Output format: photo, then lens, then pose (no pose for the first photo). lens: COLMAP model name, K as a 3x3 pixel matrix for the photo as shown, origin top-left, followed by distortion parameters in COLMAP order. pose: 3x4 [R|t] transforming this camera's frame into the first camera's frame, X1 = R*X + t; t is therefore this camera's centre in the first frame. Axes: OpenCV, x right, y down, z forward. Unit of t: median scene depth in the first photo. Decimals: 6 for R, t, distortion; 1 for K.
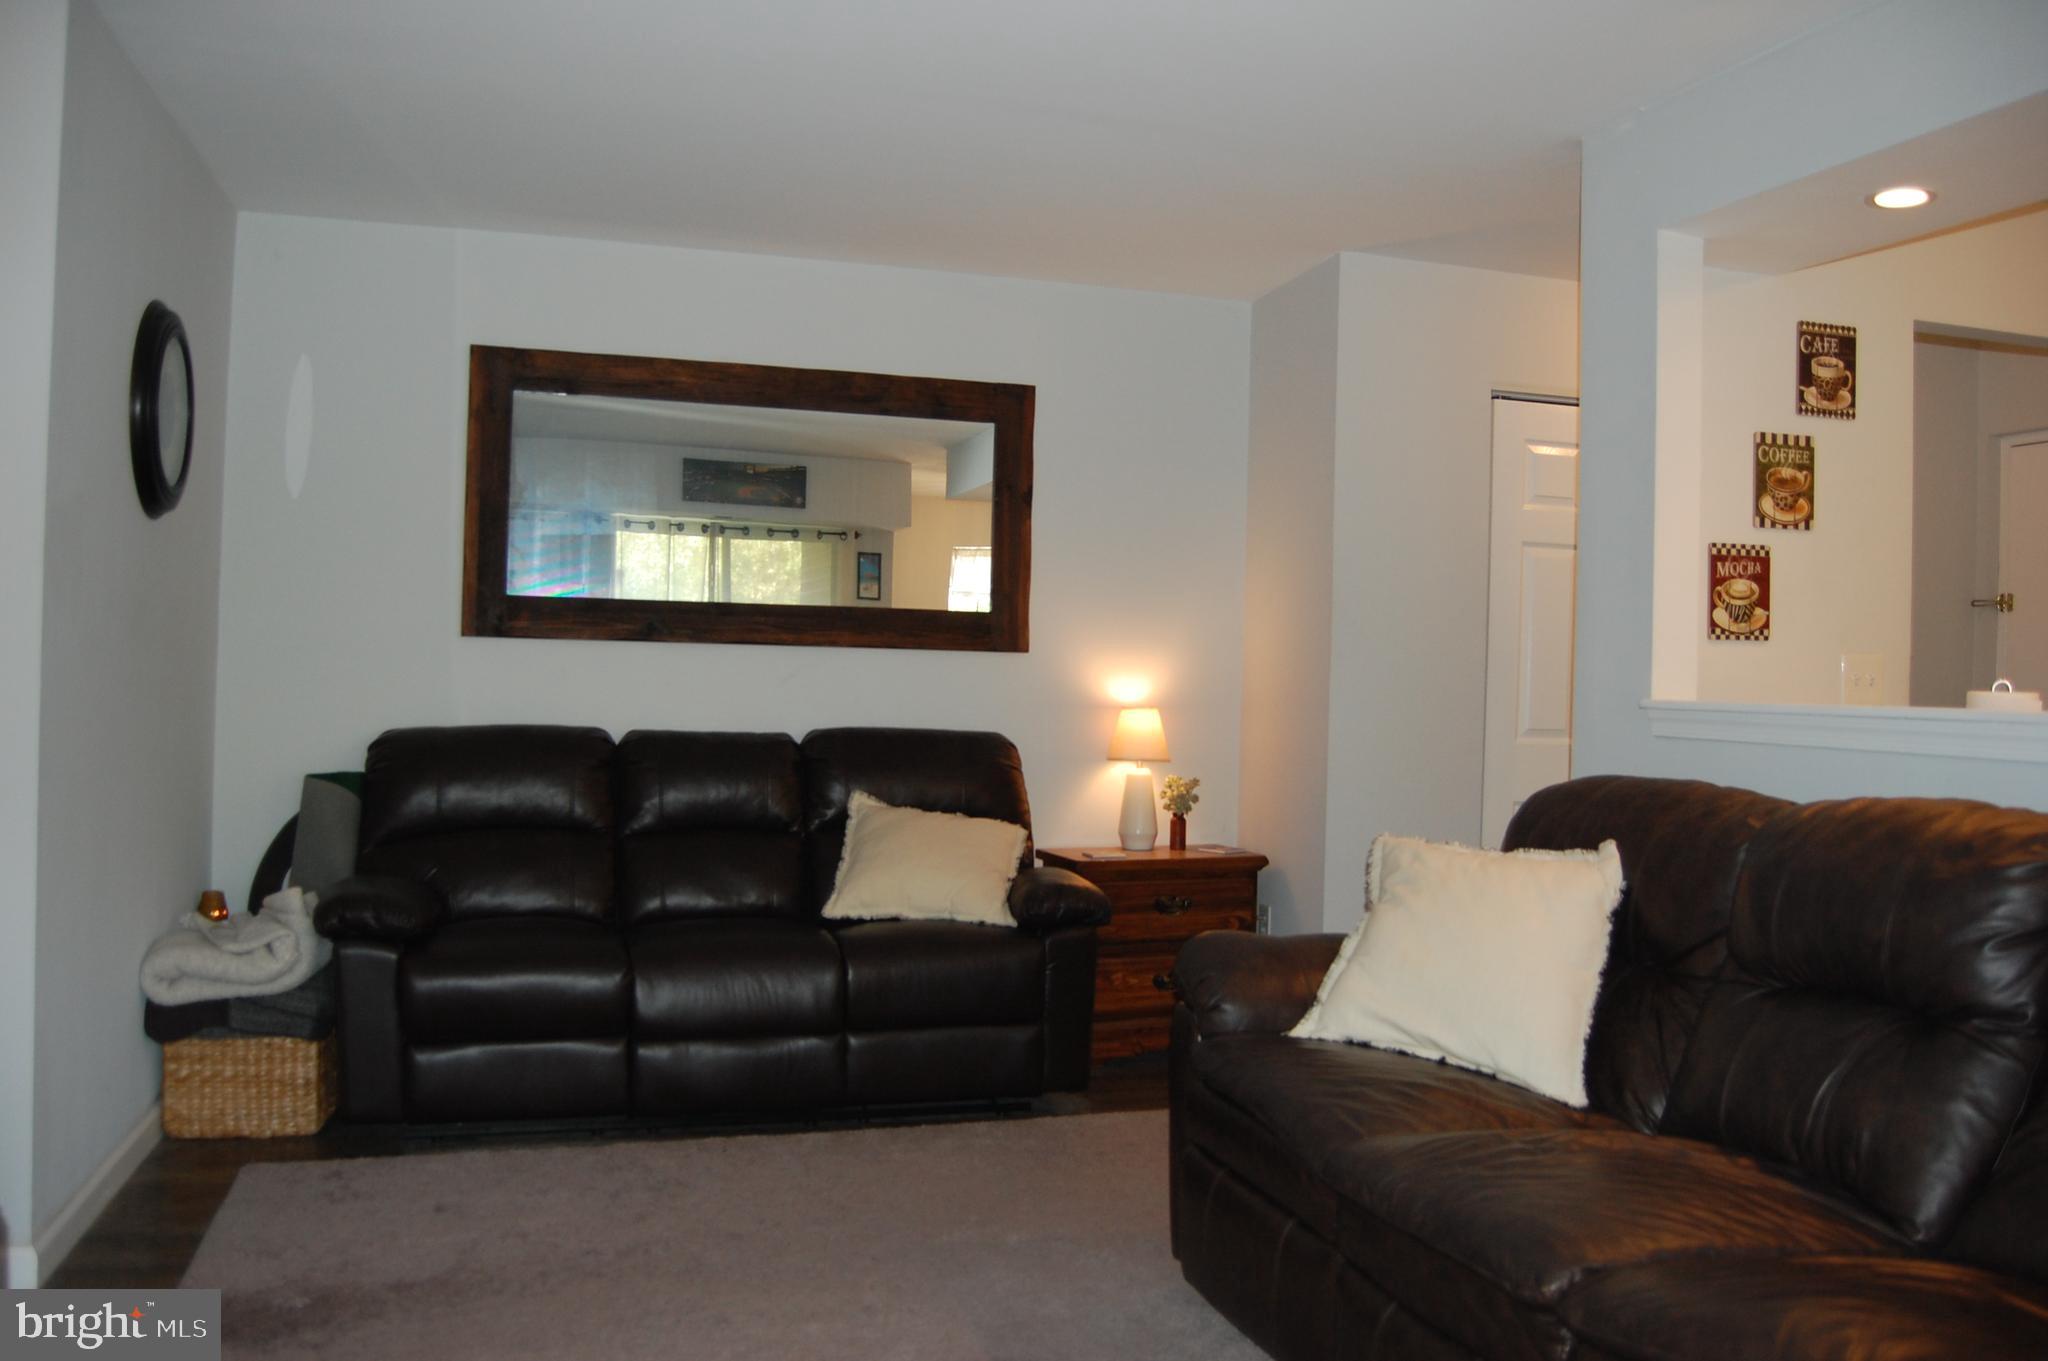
lens RADIAL K [[1616.5, 0, 1017.4], [0, 1616.5, 674.7], [0, 0, 1]] dist [-0.094254, 0.037924]
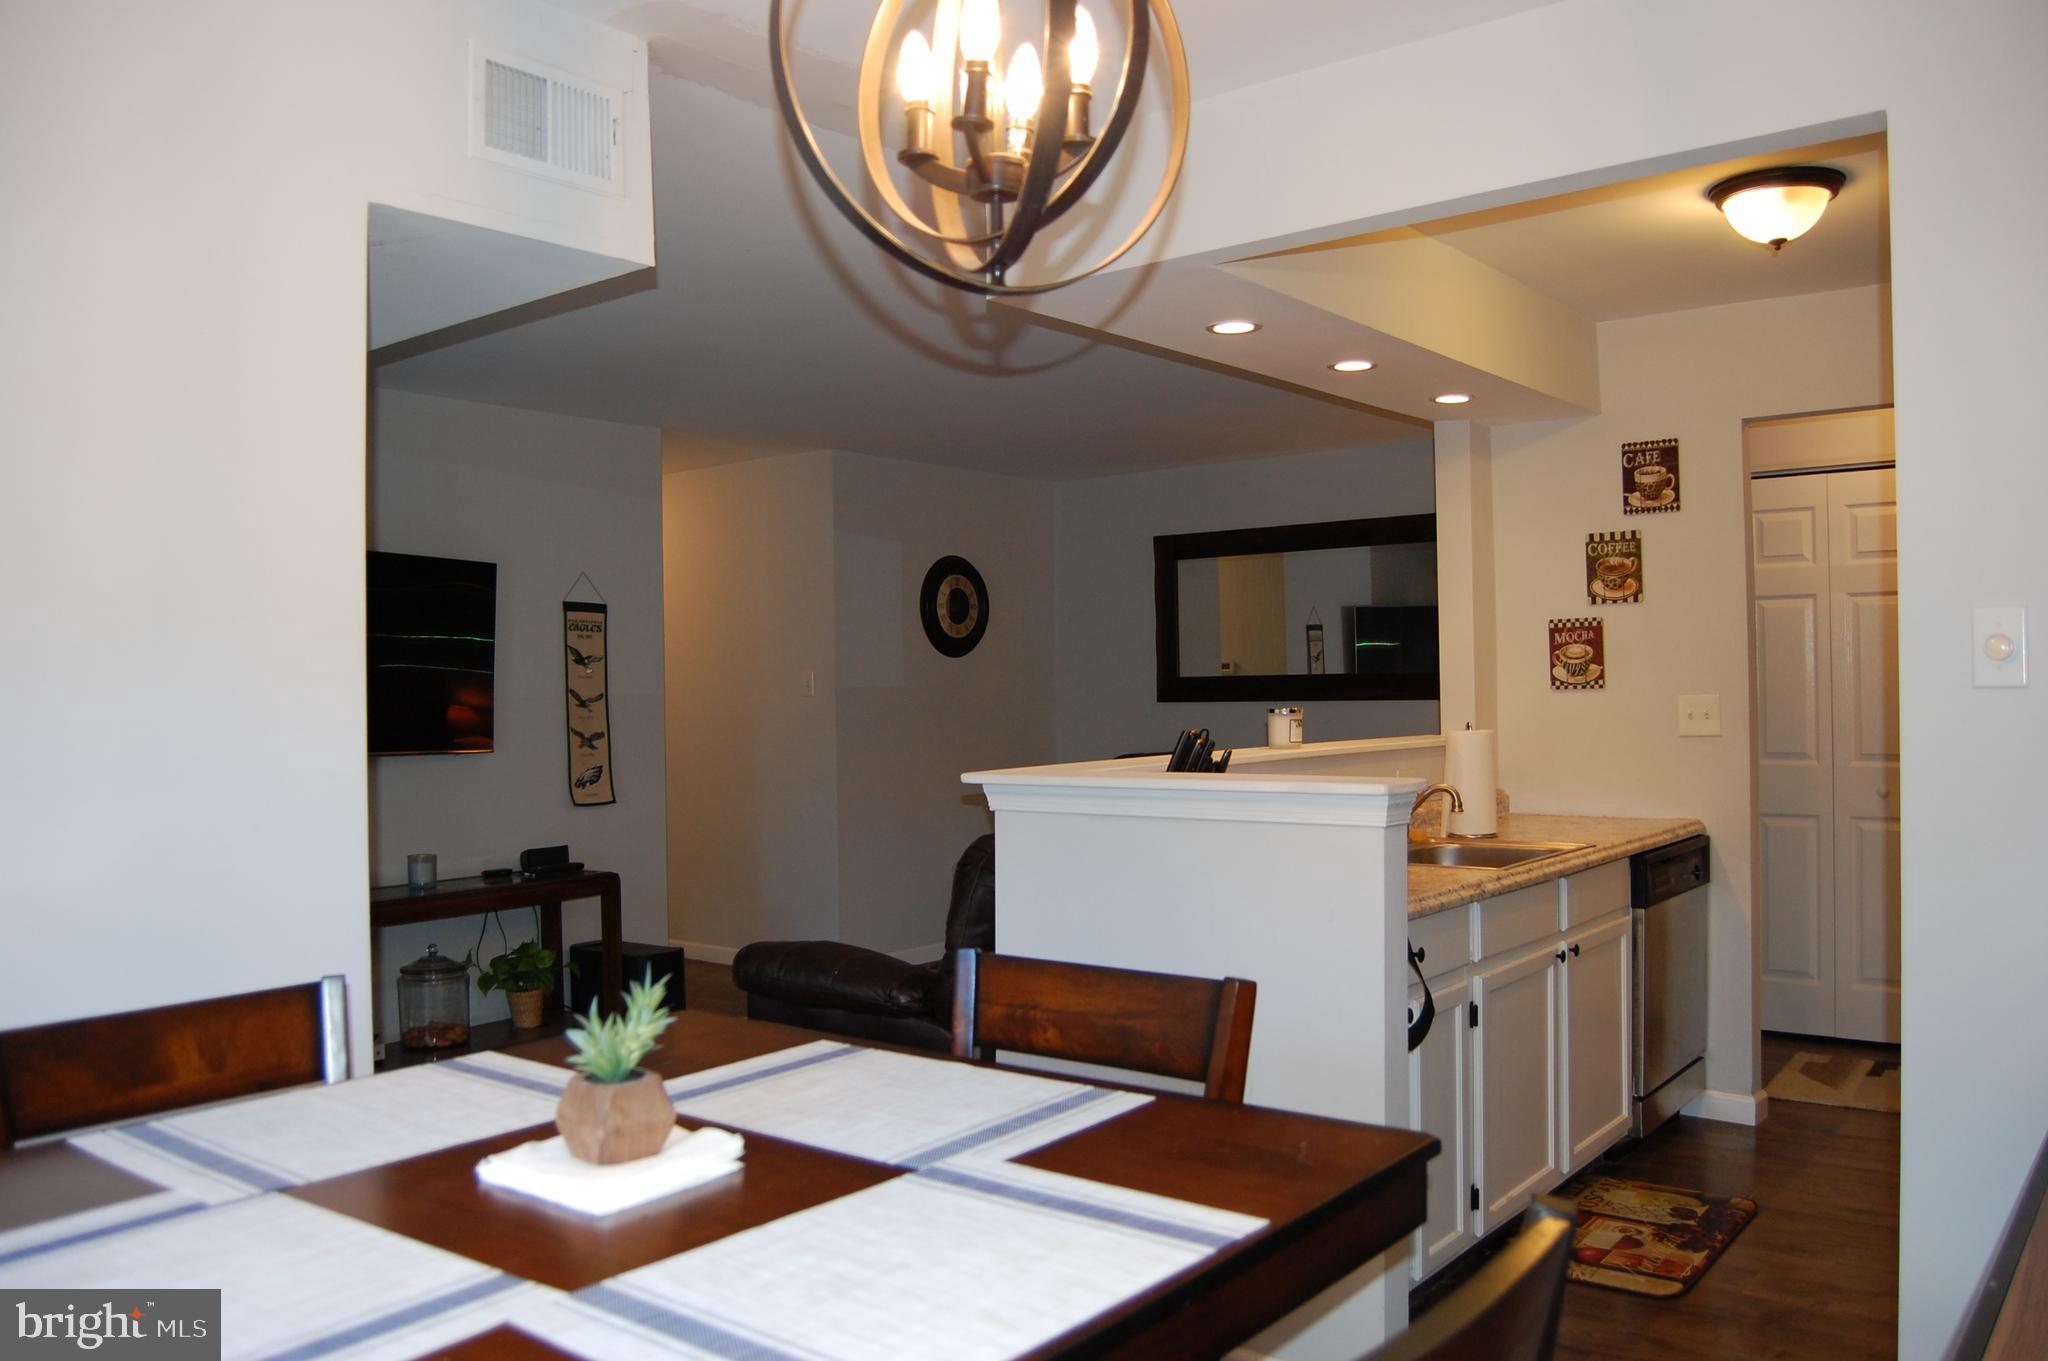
lens RADIAL K [[1616.5, 0, 1017.4], [0, 1616.5, 674.7], [0, 0, 1]] dist [-0.094254, 0.037924]
pose [[0.569611, -0.041203, -0.820881, 1.295780], [0.028992, 0.999128, -0.030032, -0.006677], [0.821403, -0.006692, 0.570309, -0.174929]]
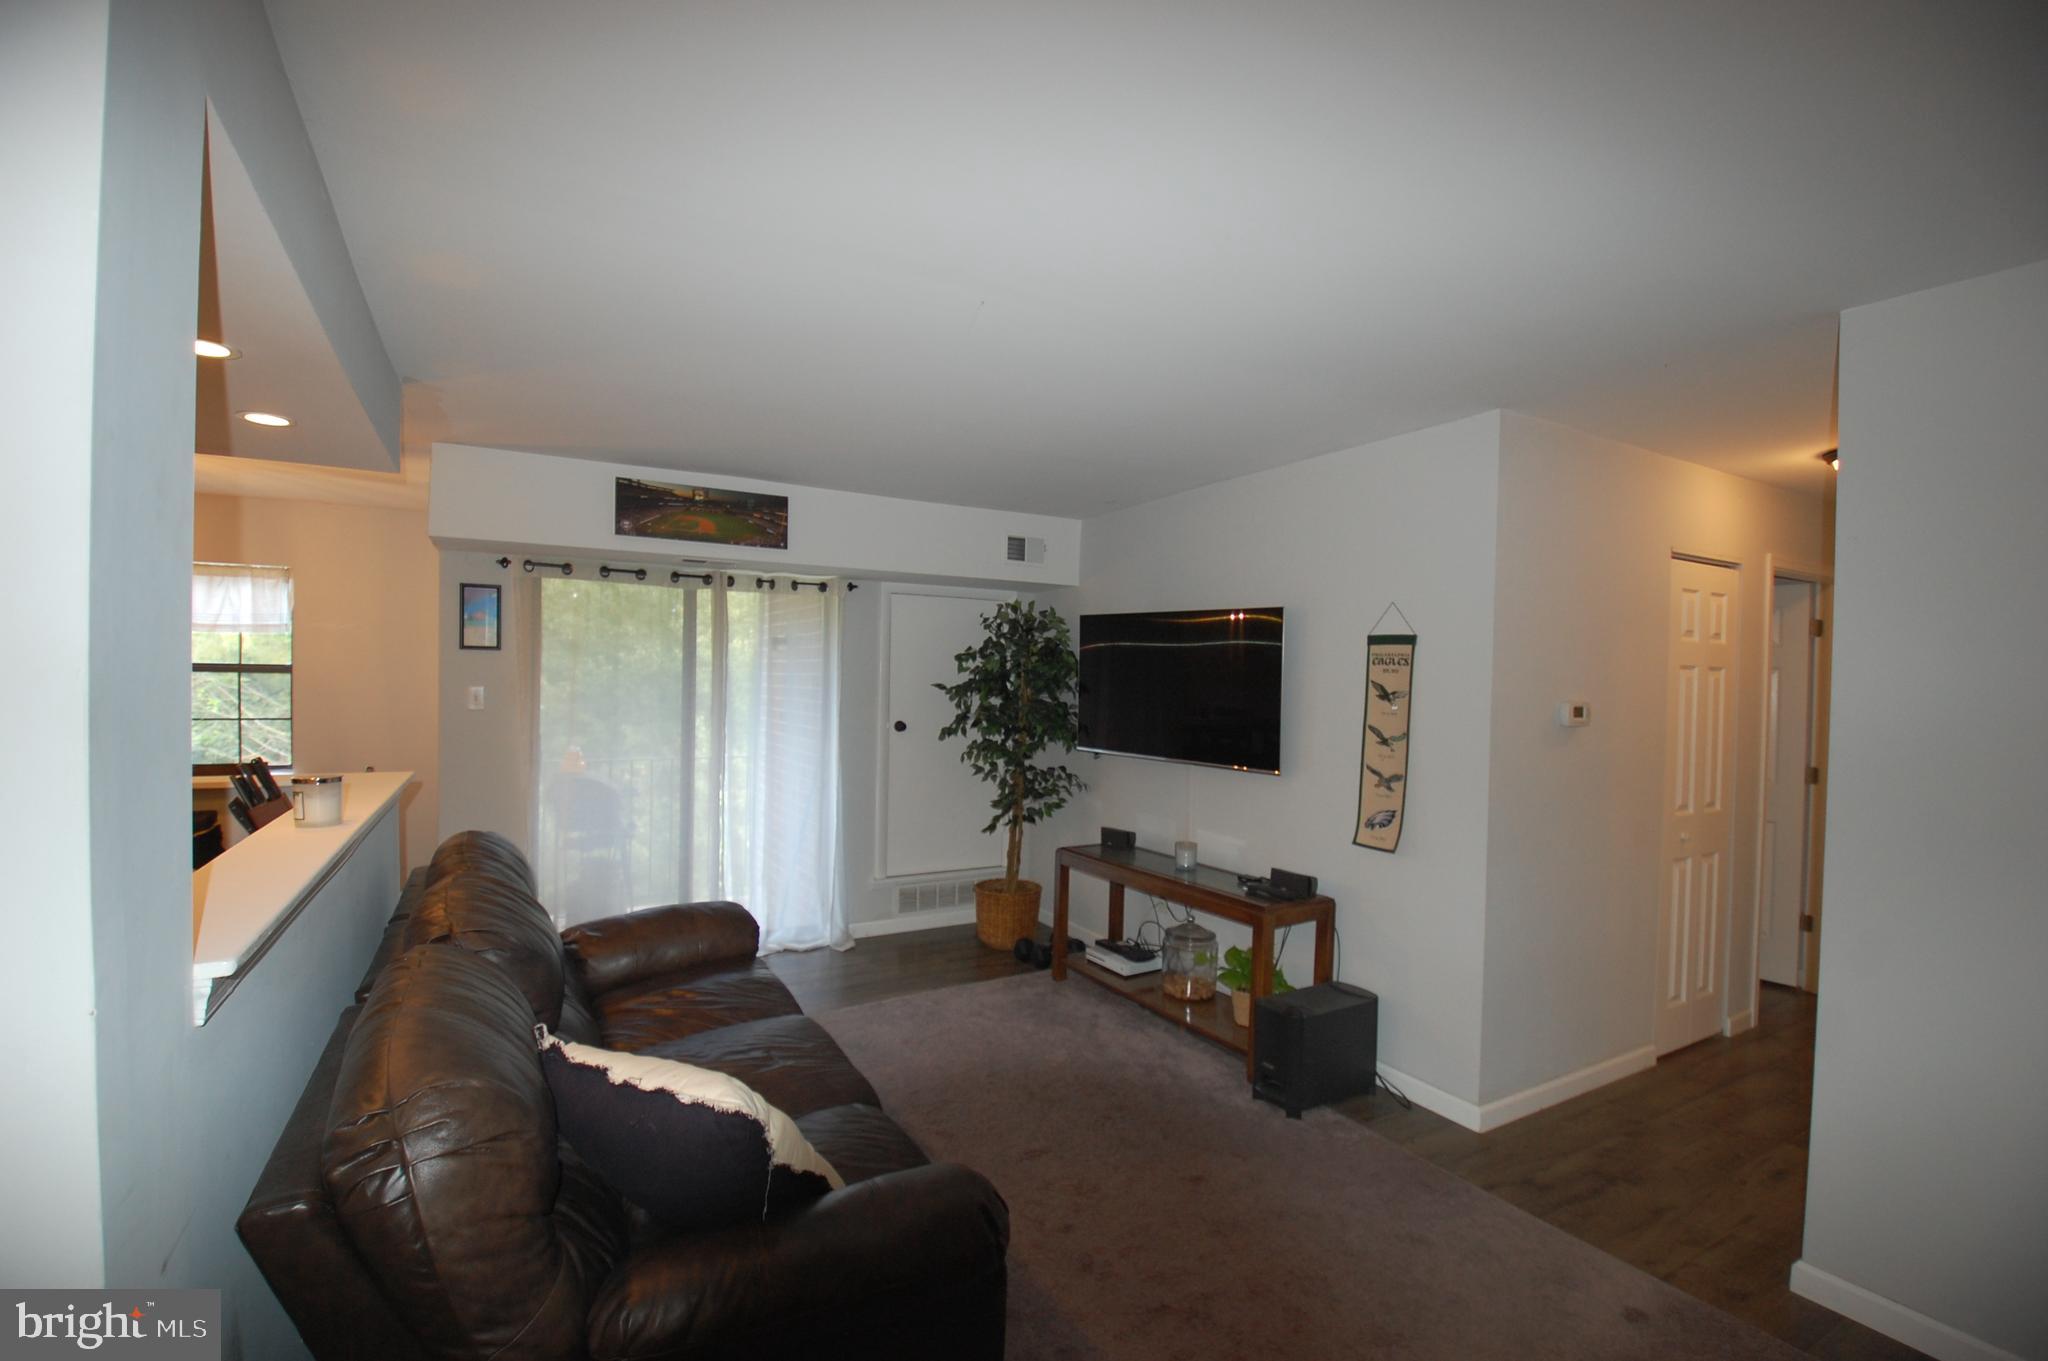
lens RADIAL K [[875.7, 0, 1036.7], [0, 875.7, 698.2], [0, 0, 1]] dist [0.002985, -0.013564]
pose [[-0.971897, -0.039393, -0.232088, 0.158284], [-0.044040, 0.998919, 0.014873, -0.083361], [0.231251, 0.024676, -0.972581, 1.220544]]
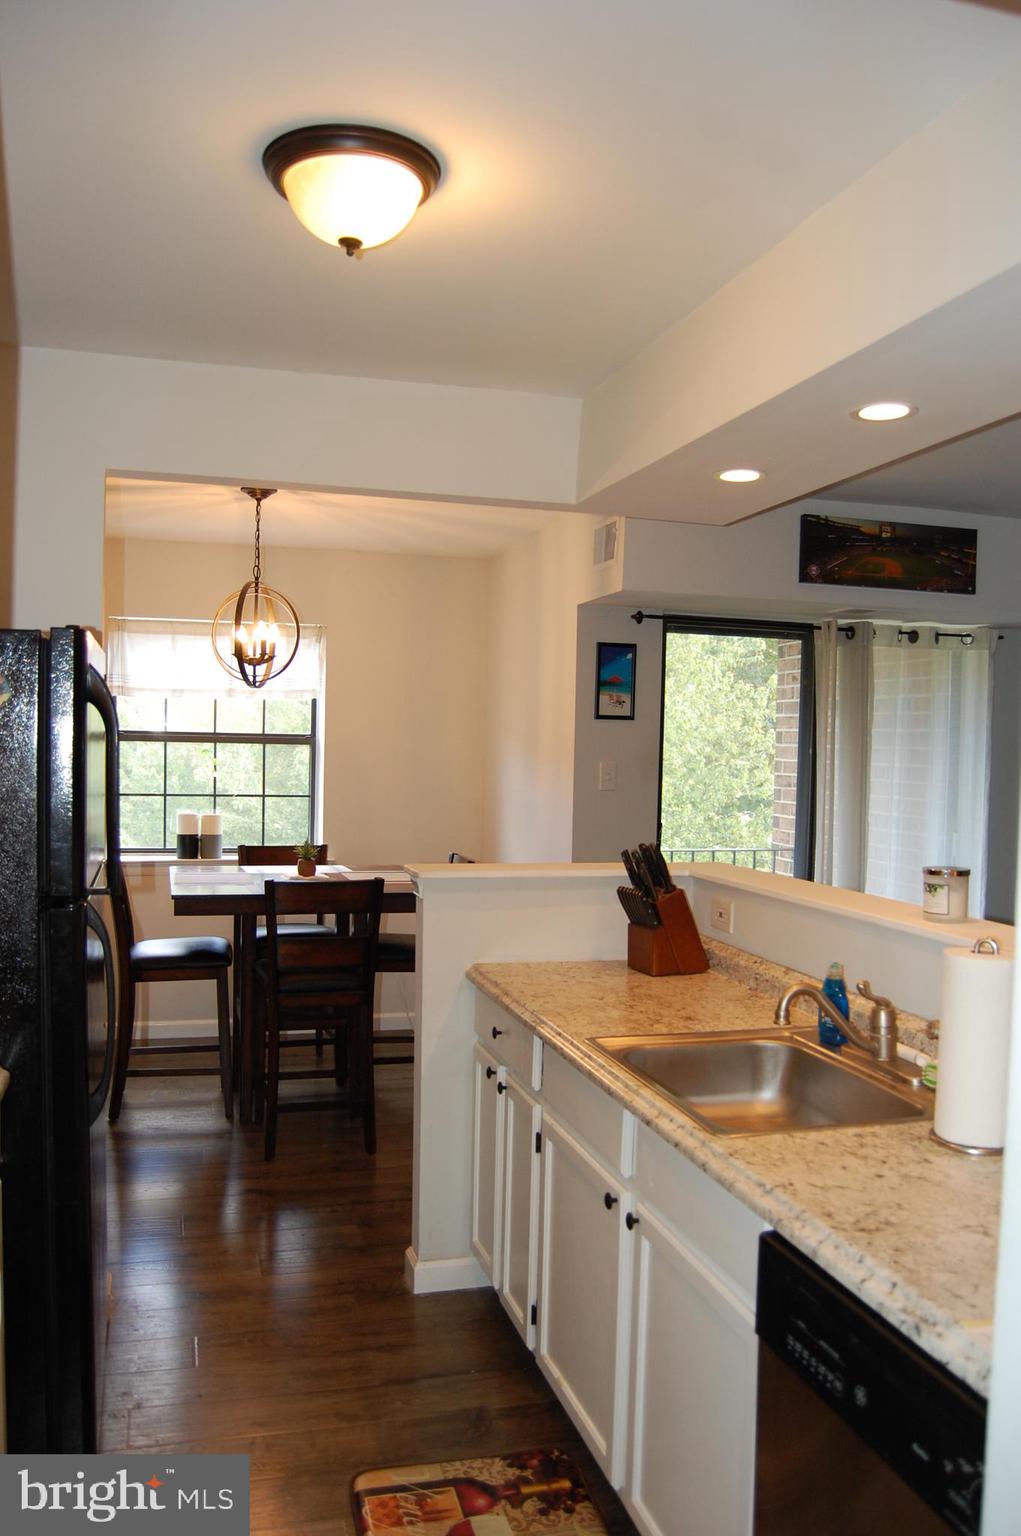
lens RADIAL K [[1212.4, 0, 510.5], [0, 1212.4, 768.0], [0, 0, 1]] dist [-0.094254, 0.037924]
pose [[-0.998724, -0.049251, 0.011172, 0.685151], [-0.048999, 0.998559, 0.021868, -0.067985], [-0.012233, 0.021293, -0.999698, 1.289397]]
